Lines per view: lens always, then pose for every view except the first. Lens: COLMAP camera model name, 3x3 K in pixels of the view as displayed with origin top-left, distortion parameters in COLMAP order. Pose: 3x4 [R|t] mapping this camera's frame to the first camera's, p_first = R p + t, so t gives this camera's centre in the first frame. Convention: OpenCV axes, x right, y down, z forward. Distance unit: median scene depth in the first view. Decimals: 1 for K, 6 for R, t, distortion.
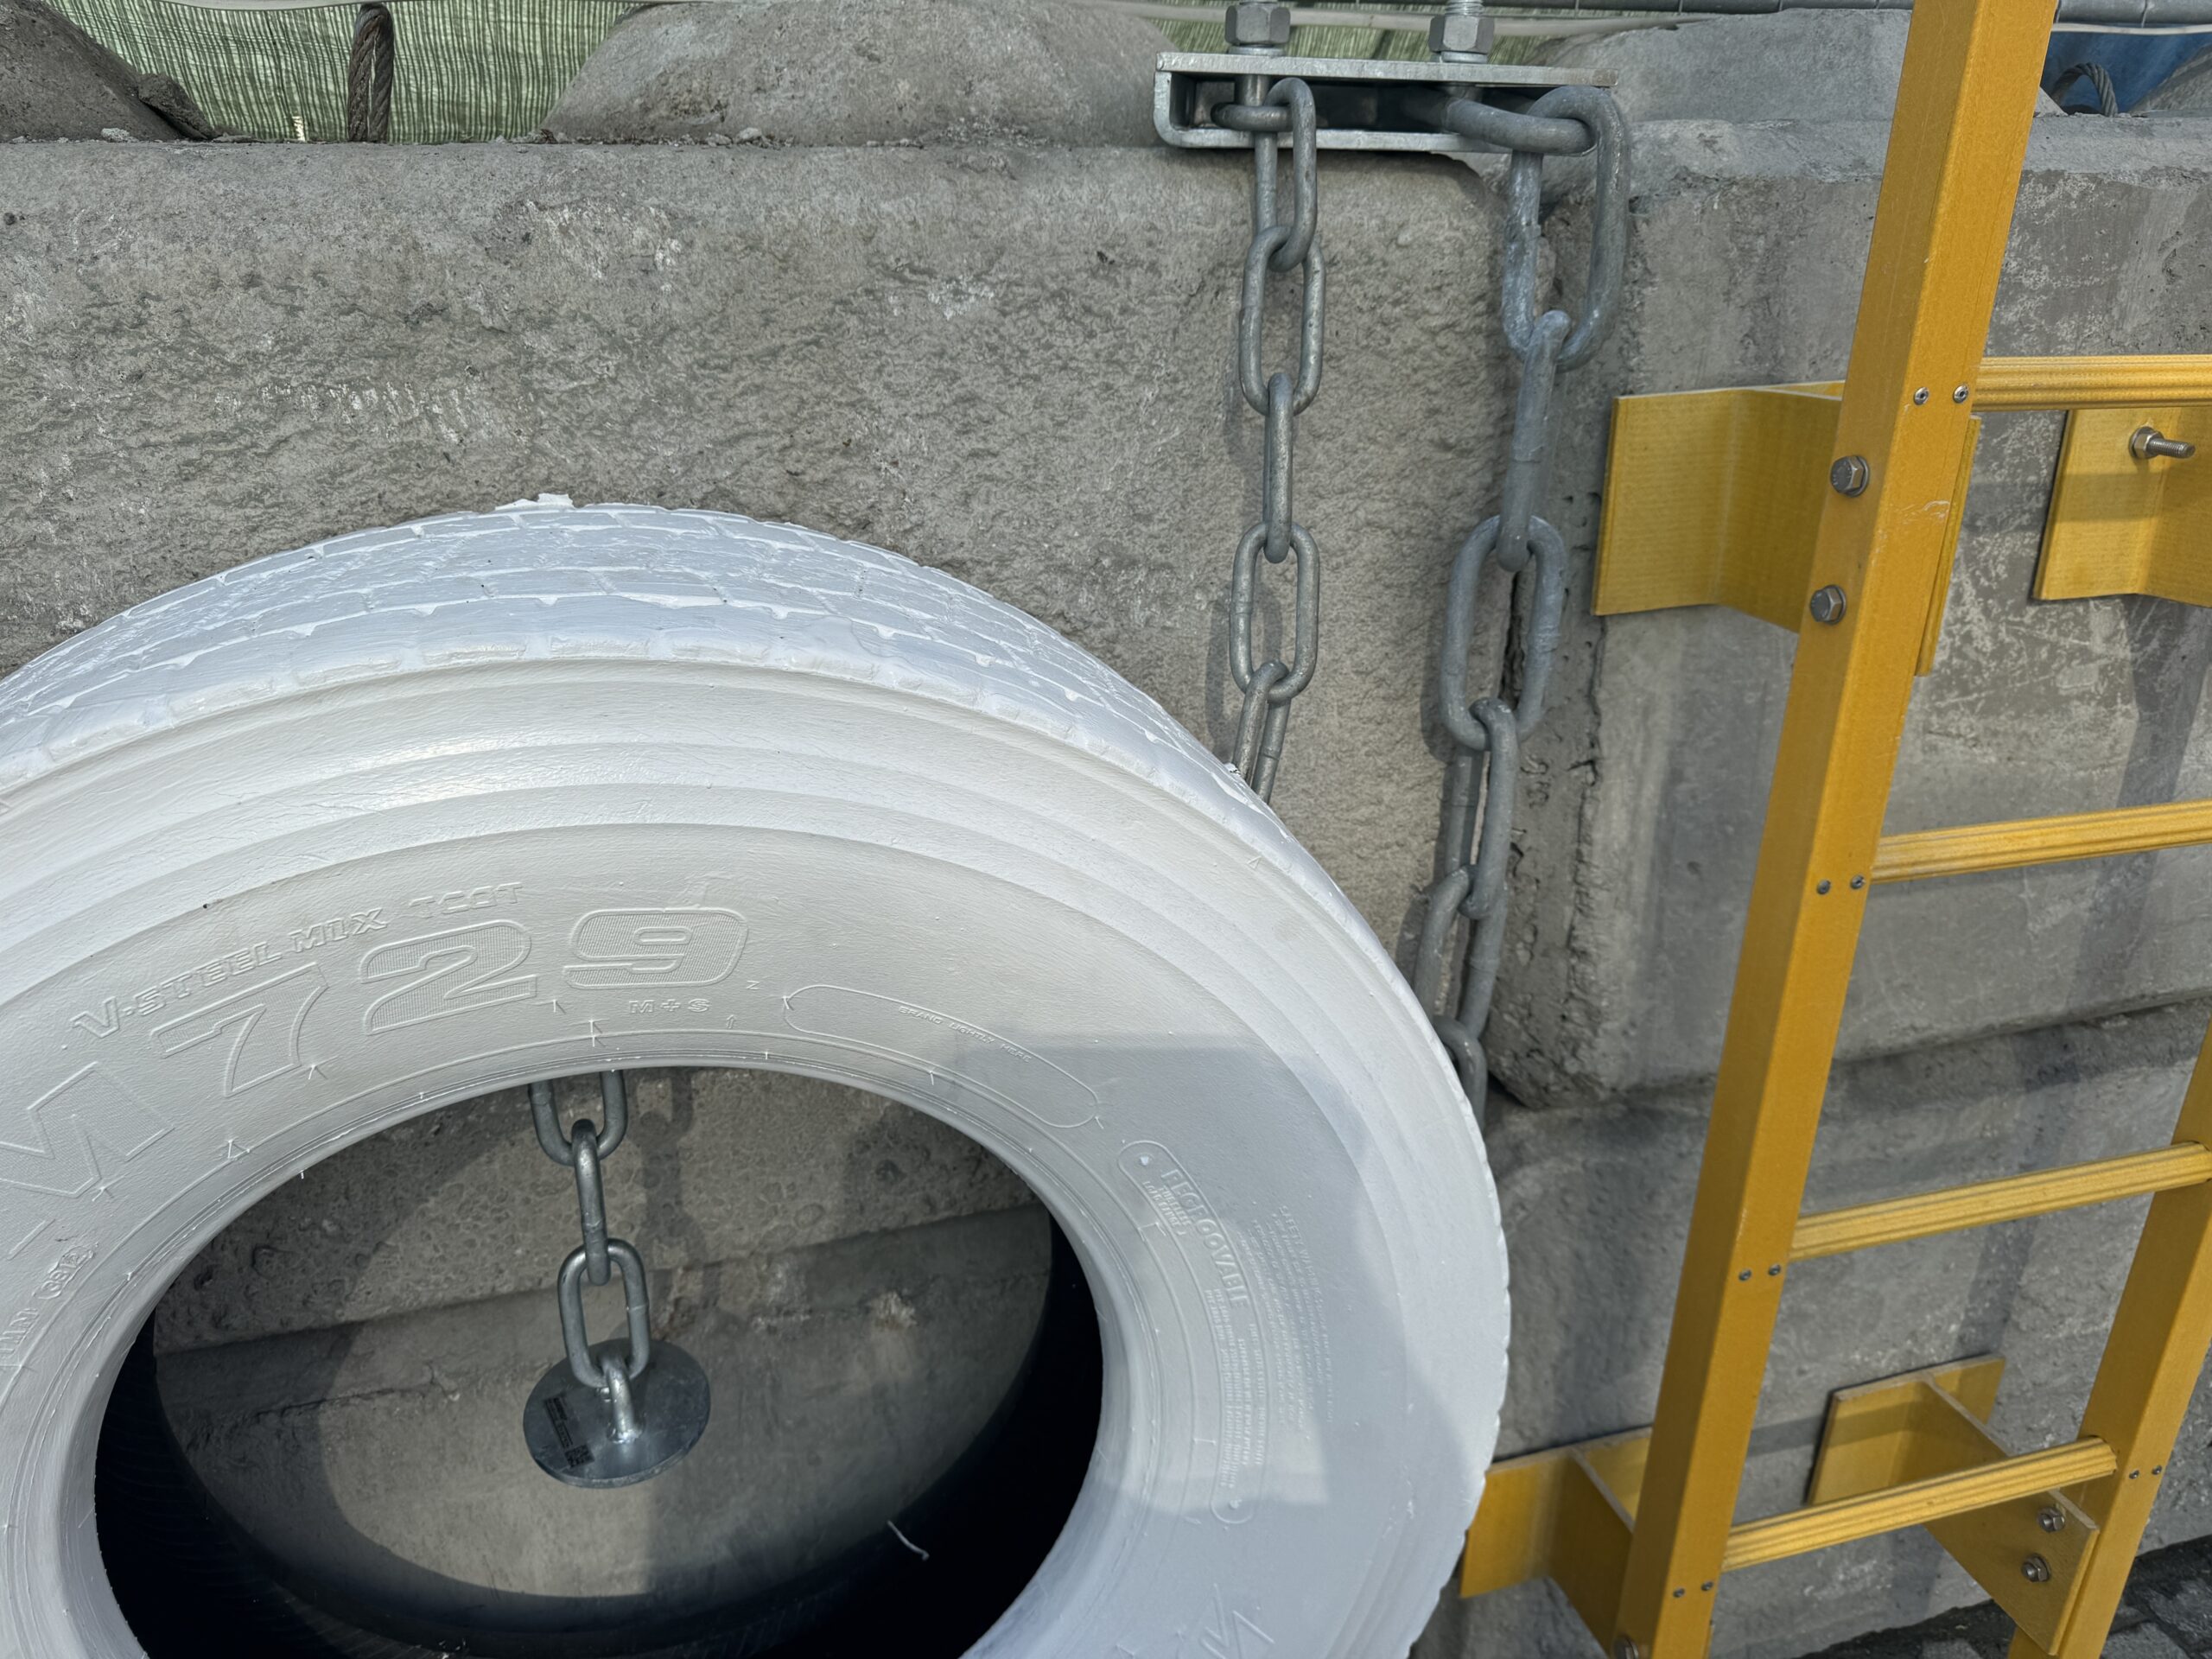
lens RADIAL K [[1557.2, 0, 1101.2], [0, 1557.2, 832.9], [0, 0, 1]] dist [0.034373, -0.044739]
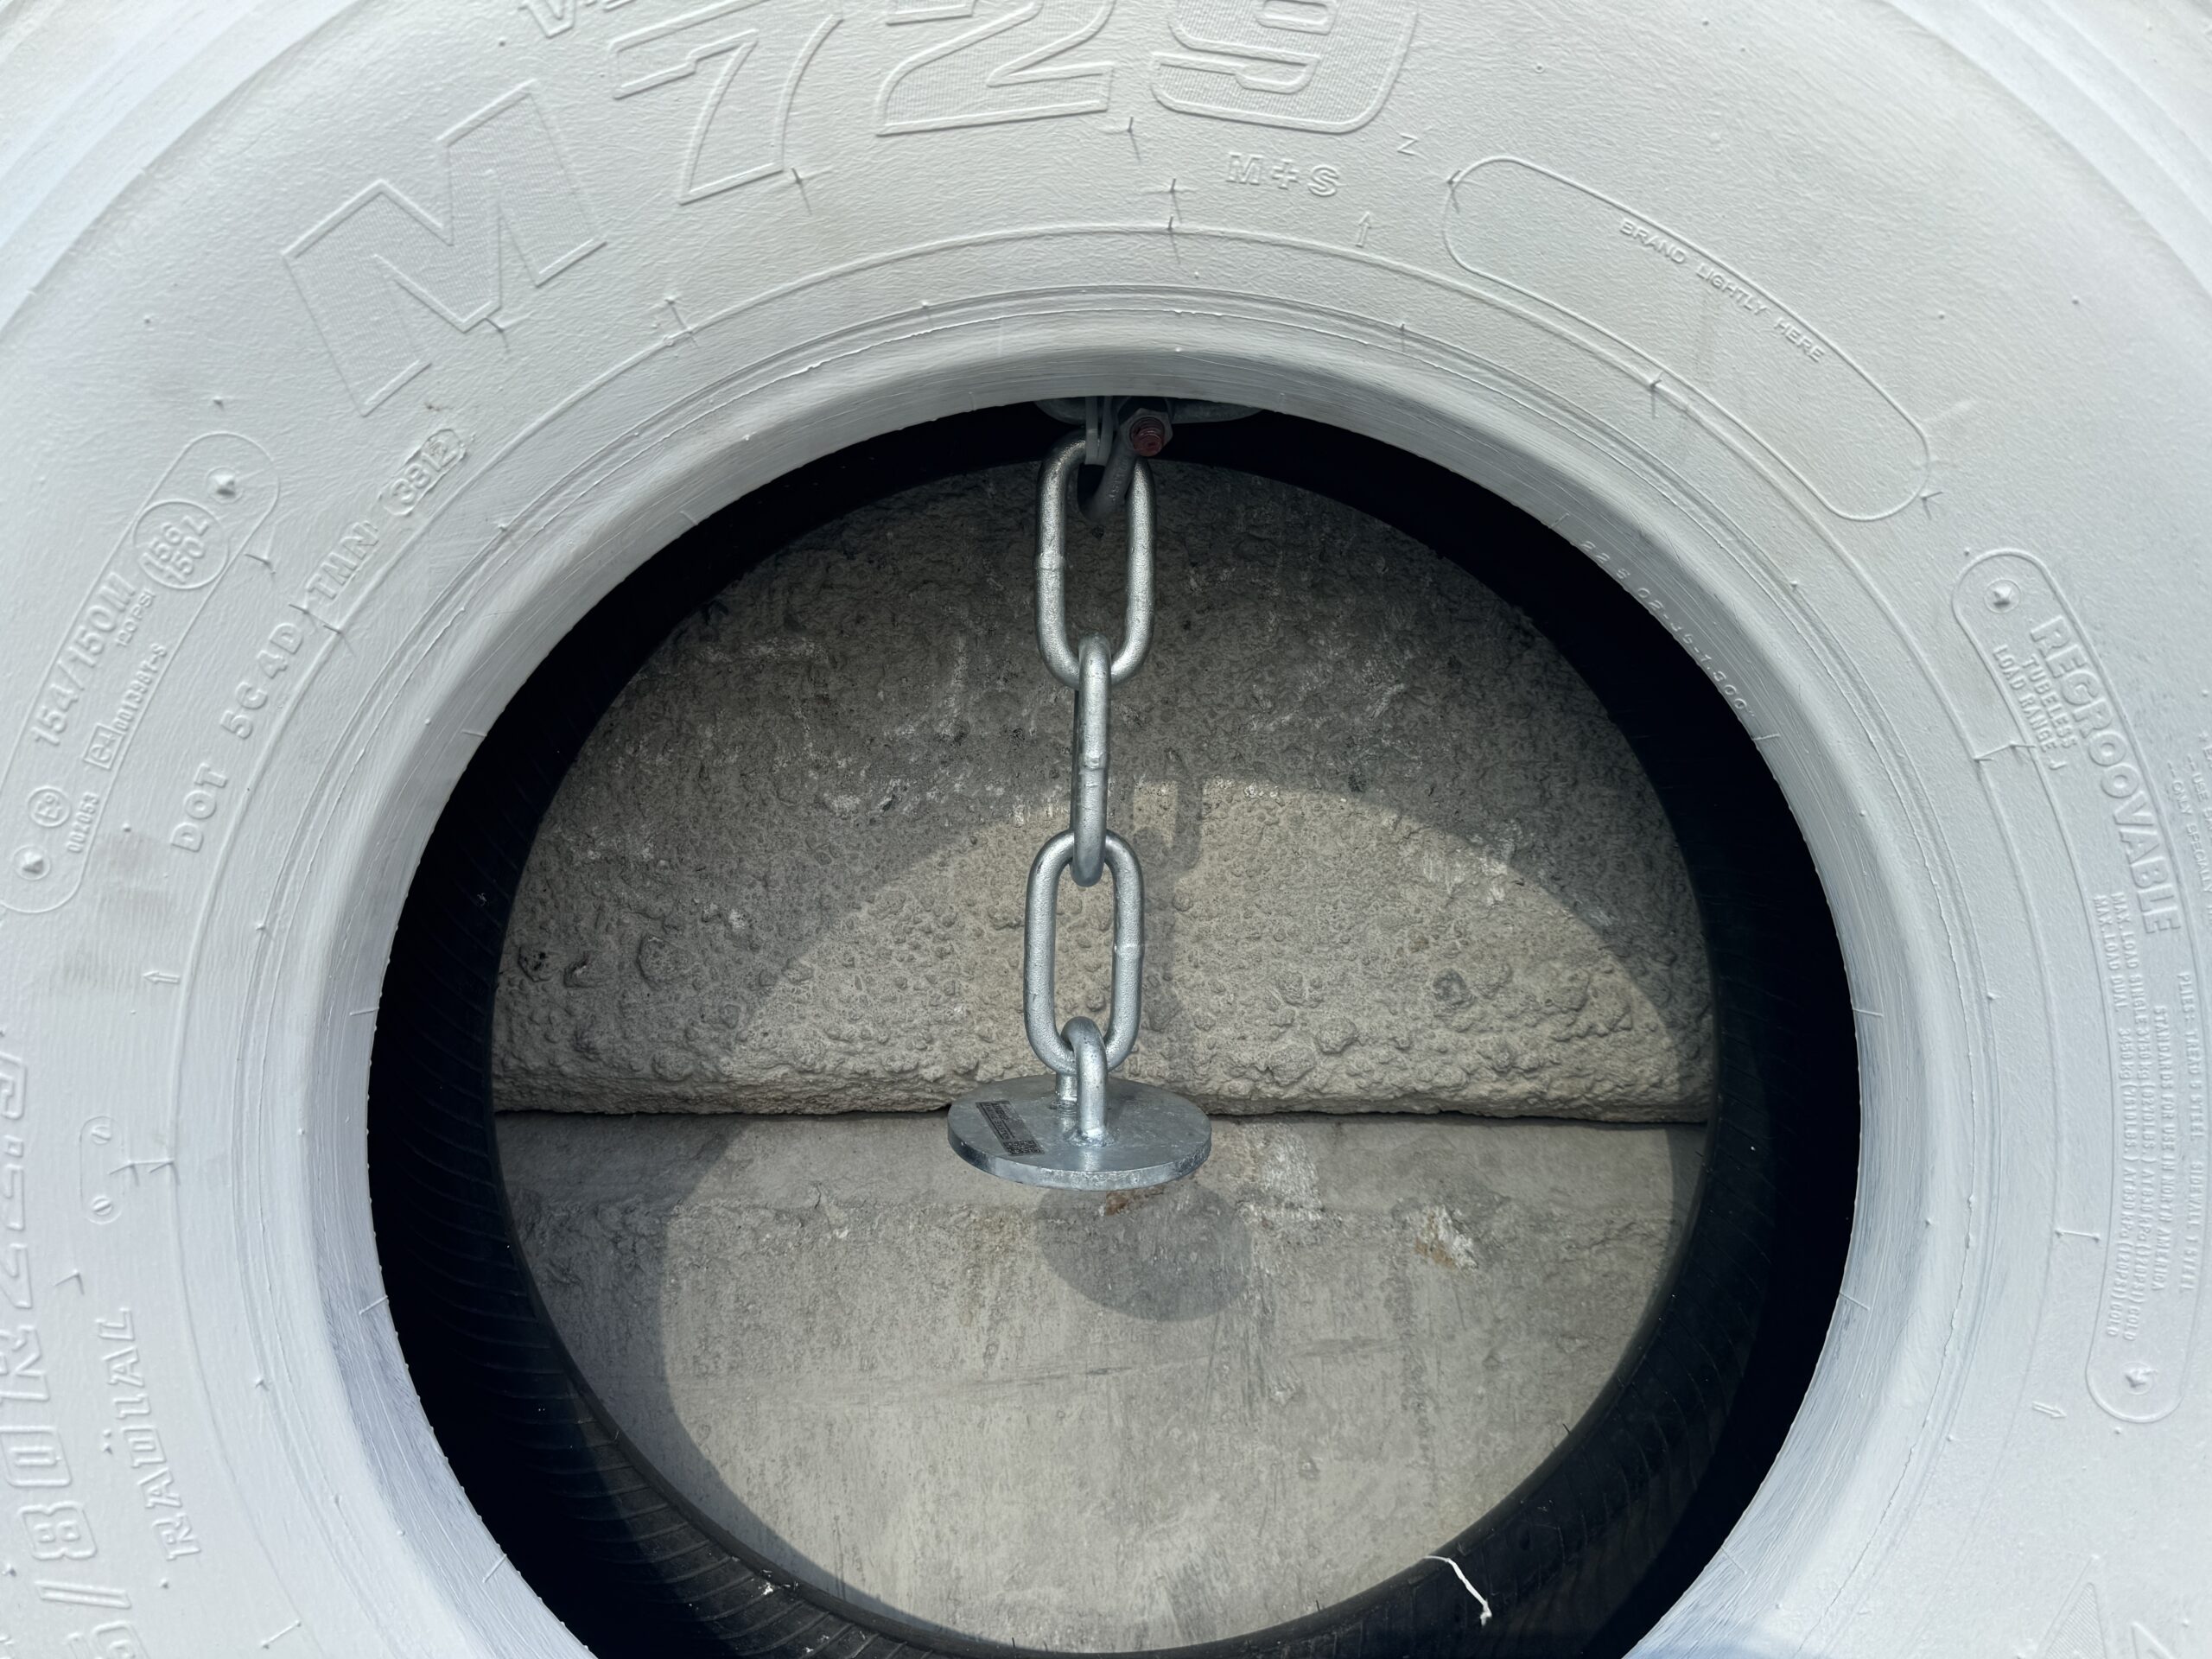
lens RADIAL K [[1557.2, 0, 1123.1], [0, 1557.2, 834.1], [0, 0, 1]] dist [0.034373, -0.044739]
pose [[0.967255, 0.032125, -0.251765, -0.114785], [-0.112558, 0.943371, -0.312061, 0.415901], [0.227483, 0.330180, 0.916096, 0.318498]]
